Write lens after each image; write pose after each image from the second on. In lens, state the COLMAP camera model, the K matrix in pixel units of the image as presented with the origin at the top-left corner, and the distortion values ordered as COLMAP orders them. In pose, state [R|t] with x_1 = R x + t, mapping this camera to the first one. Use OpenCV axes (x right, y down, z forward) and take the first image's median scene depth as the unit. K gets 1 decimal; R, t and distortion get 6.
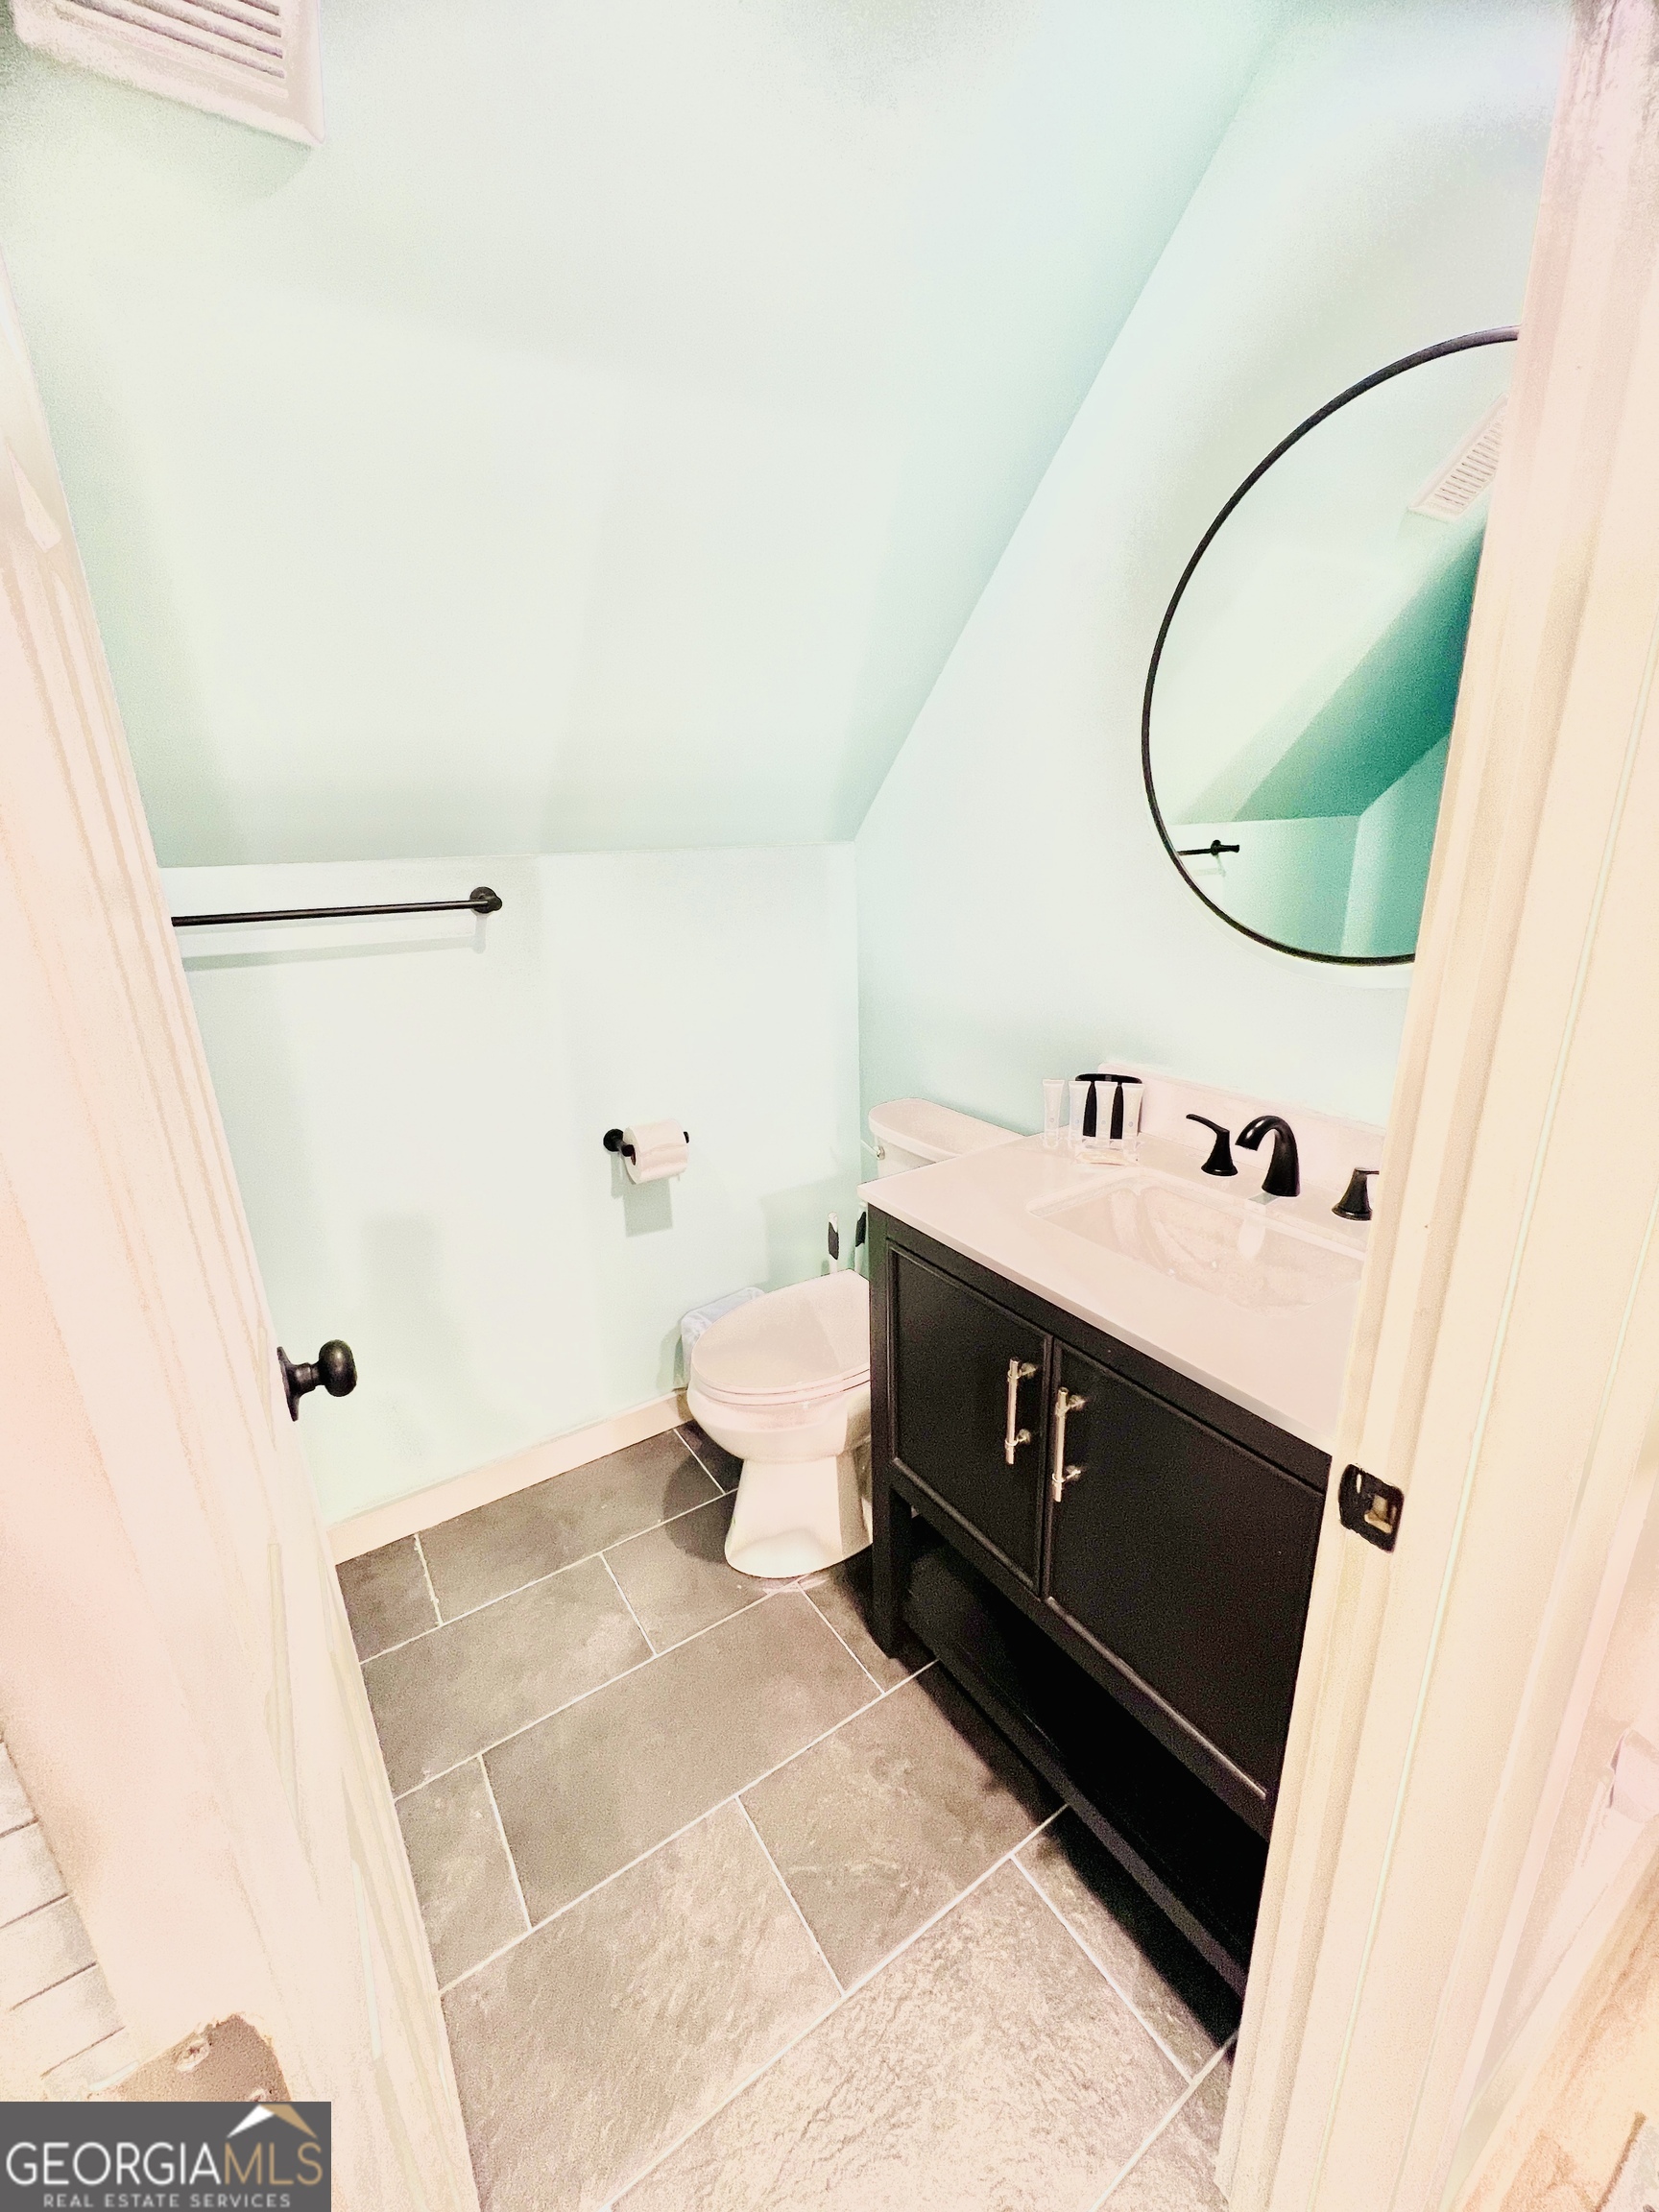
lens RADIAL K [[890.4, 0, 837.3], [0, 890.4, 1110.0], [0, 0, 1]] dist [-0.000160, 0.000023]
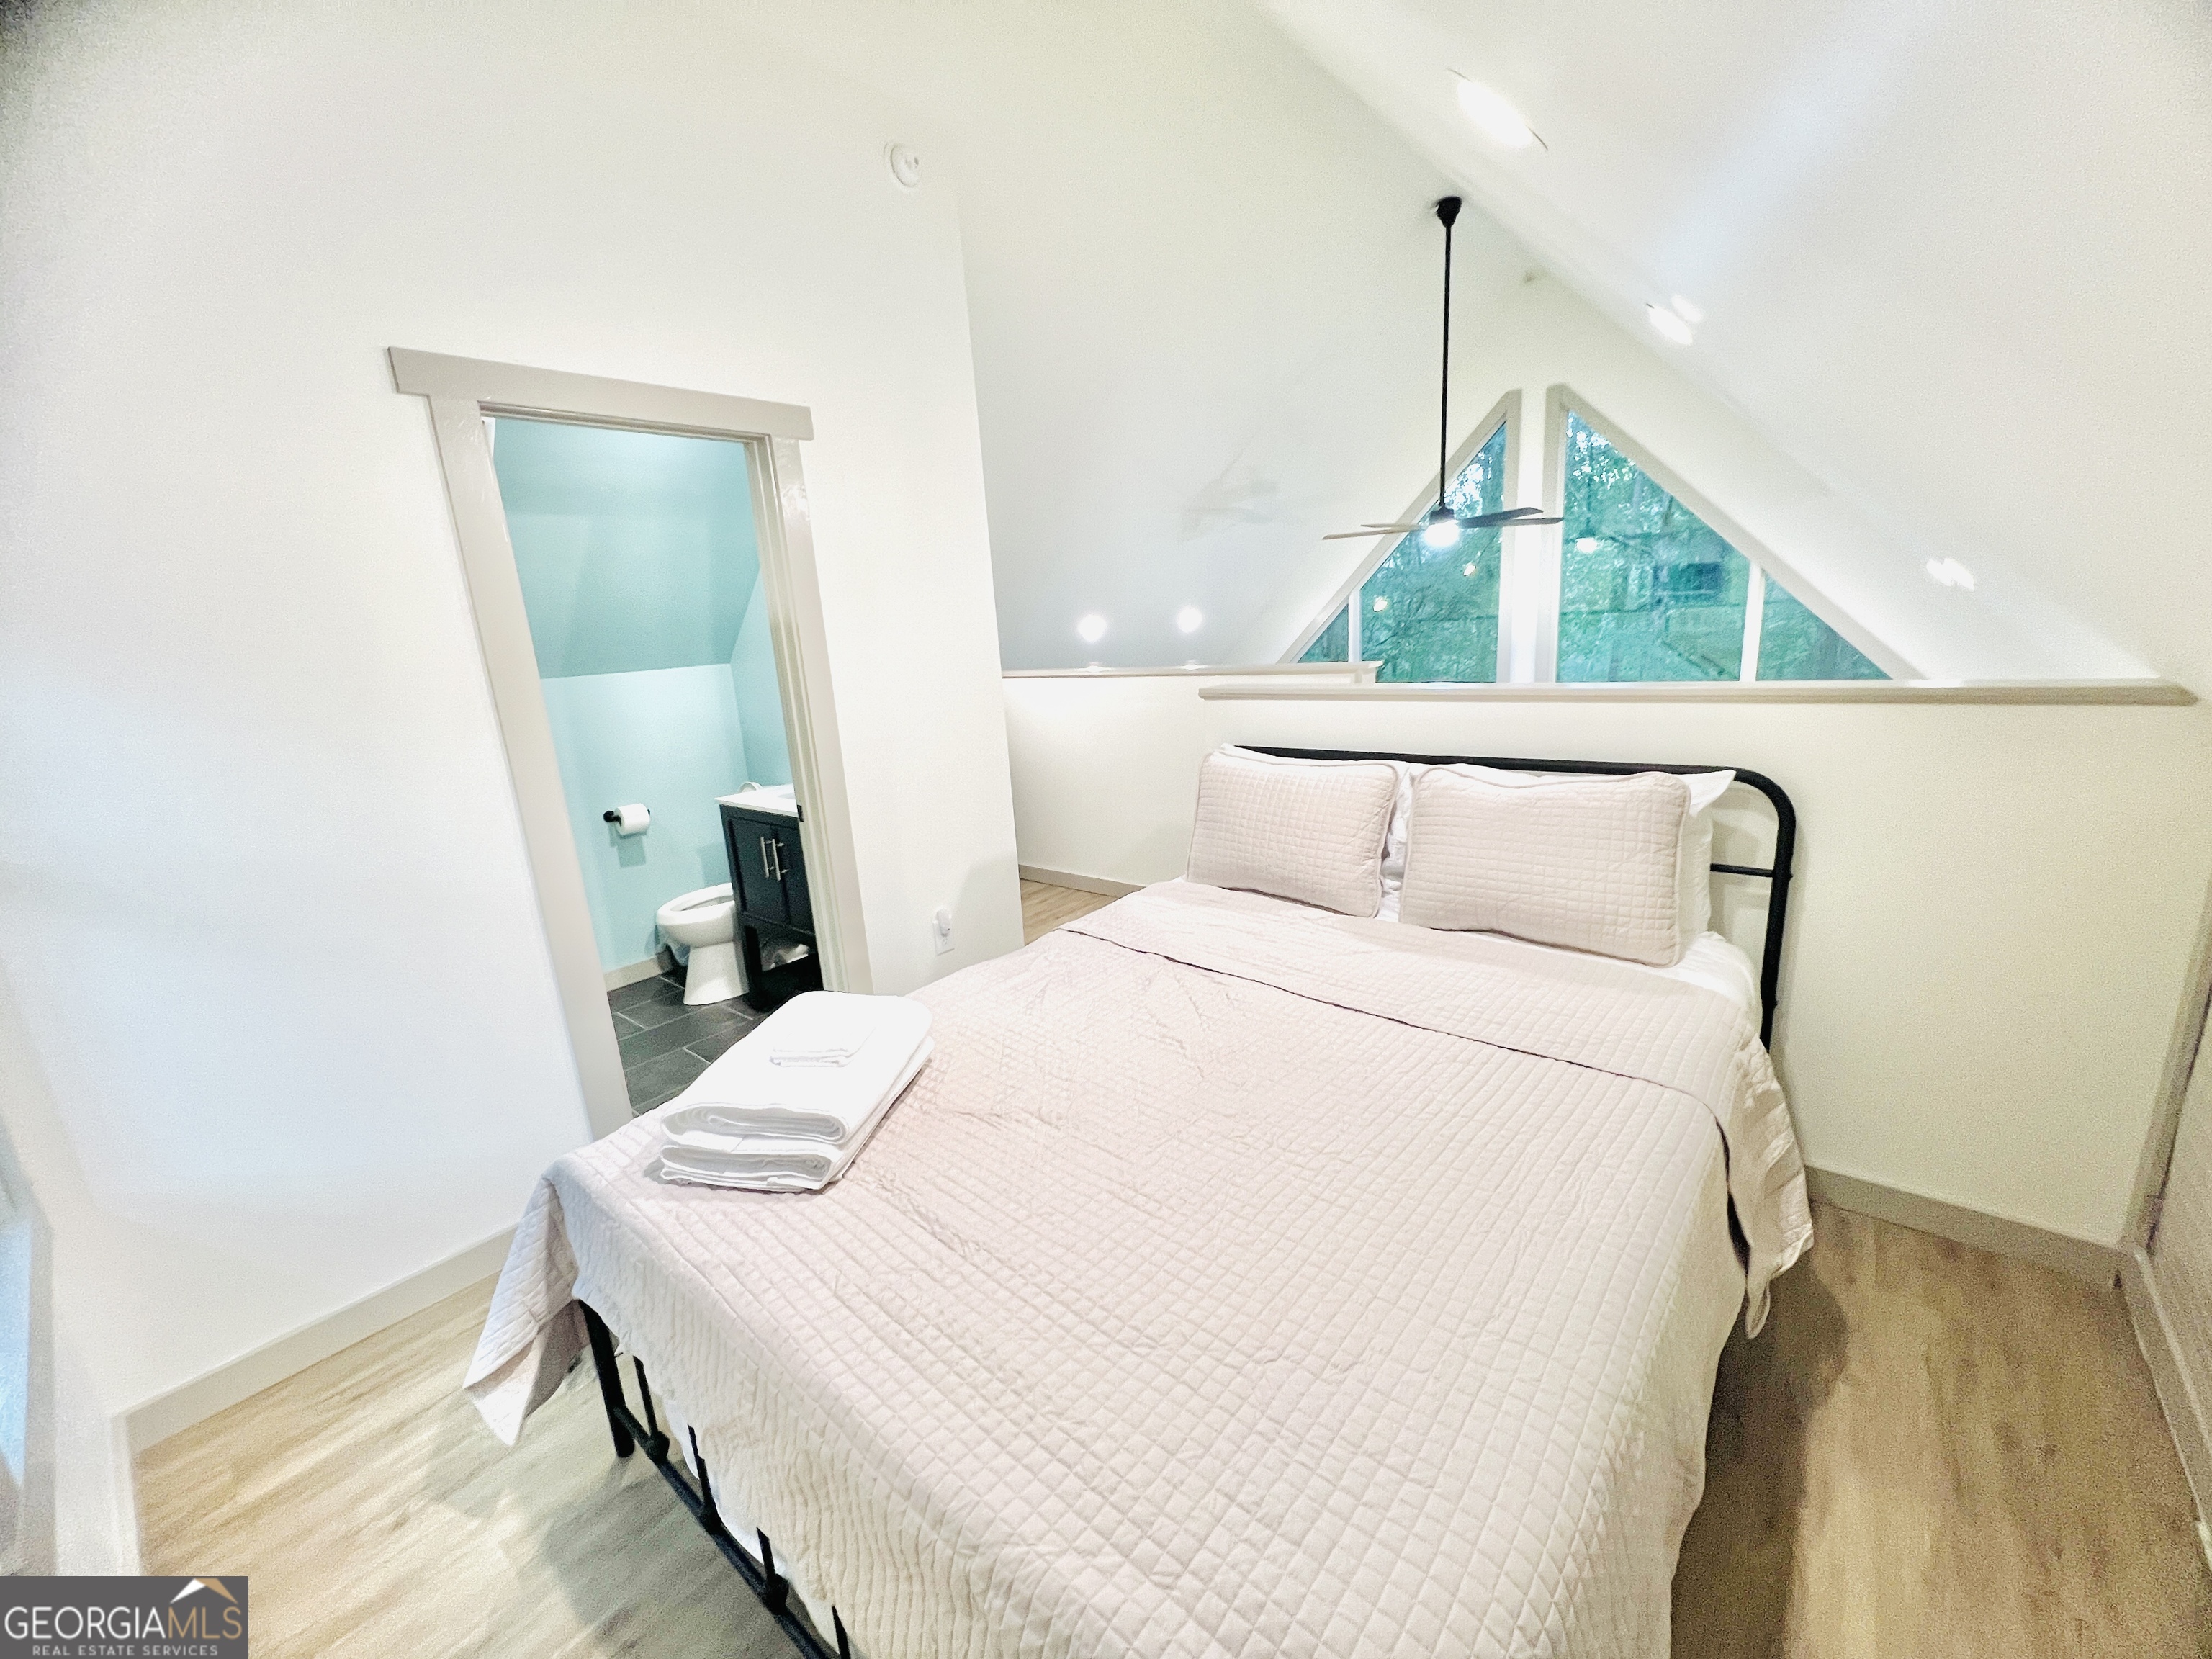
lens RADIAL K [[890.4, 0, 1097.1], [0, 890.4, 824.1], [0, 0, 1]] dist [-0.000160, 0.000023]
pose [[0.962727, -0.100545, 0.251092, 0.292362], [0.118401, 0.991328, -0.057007, 0.294793], [-0.243183, 0.084612, 0.966283, -1.159796]]
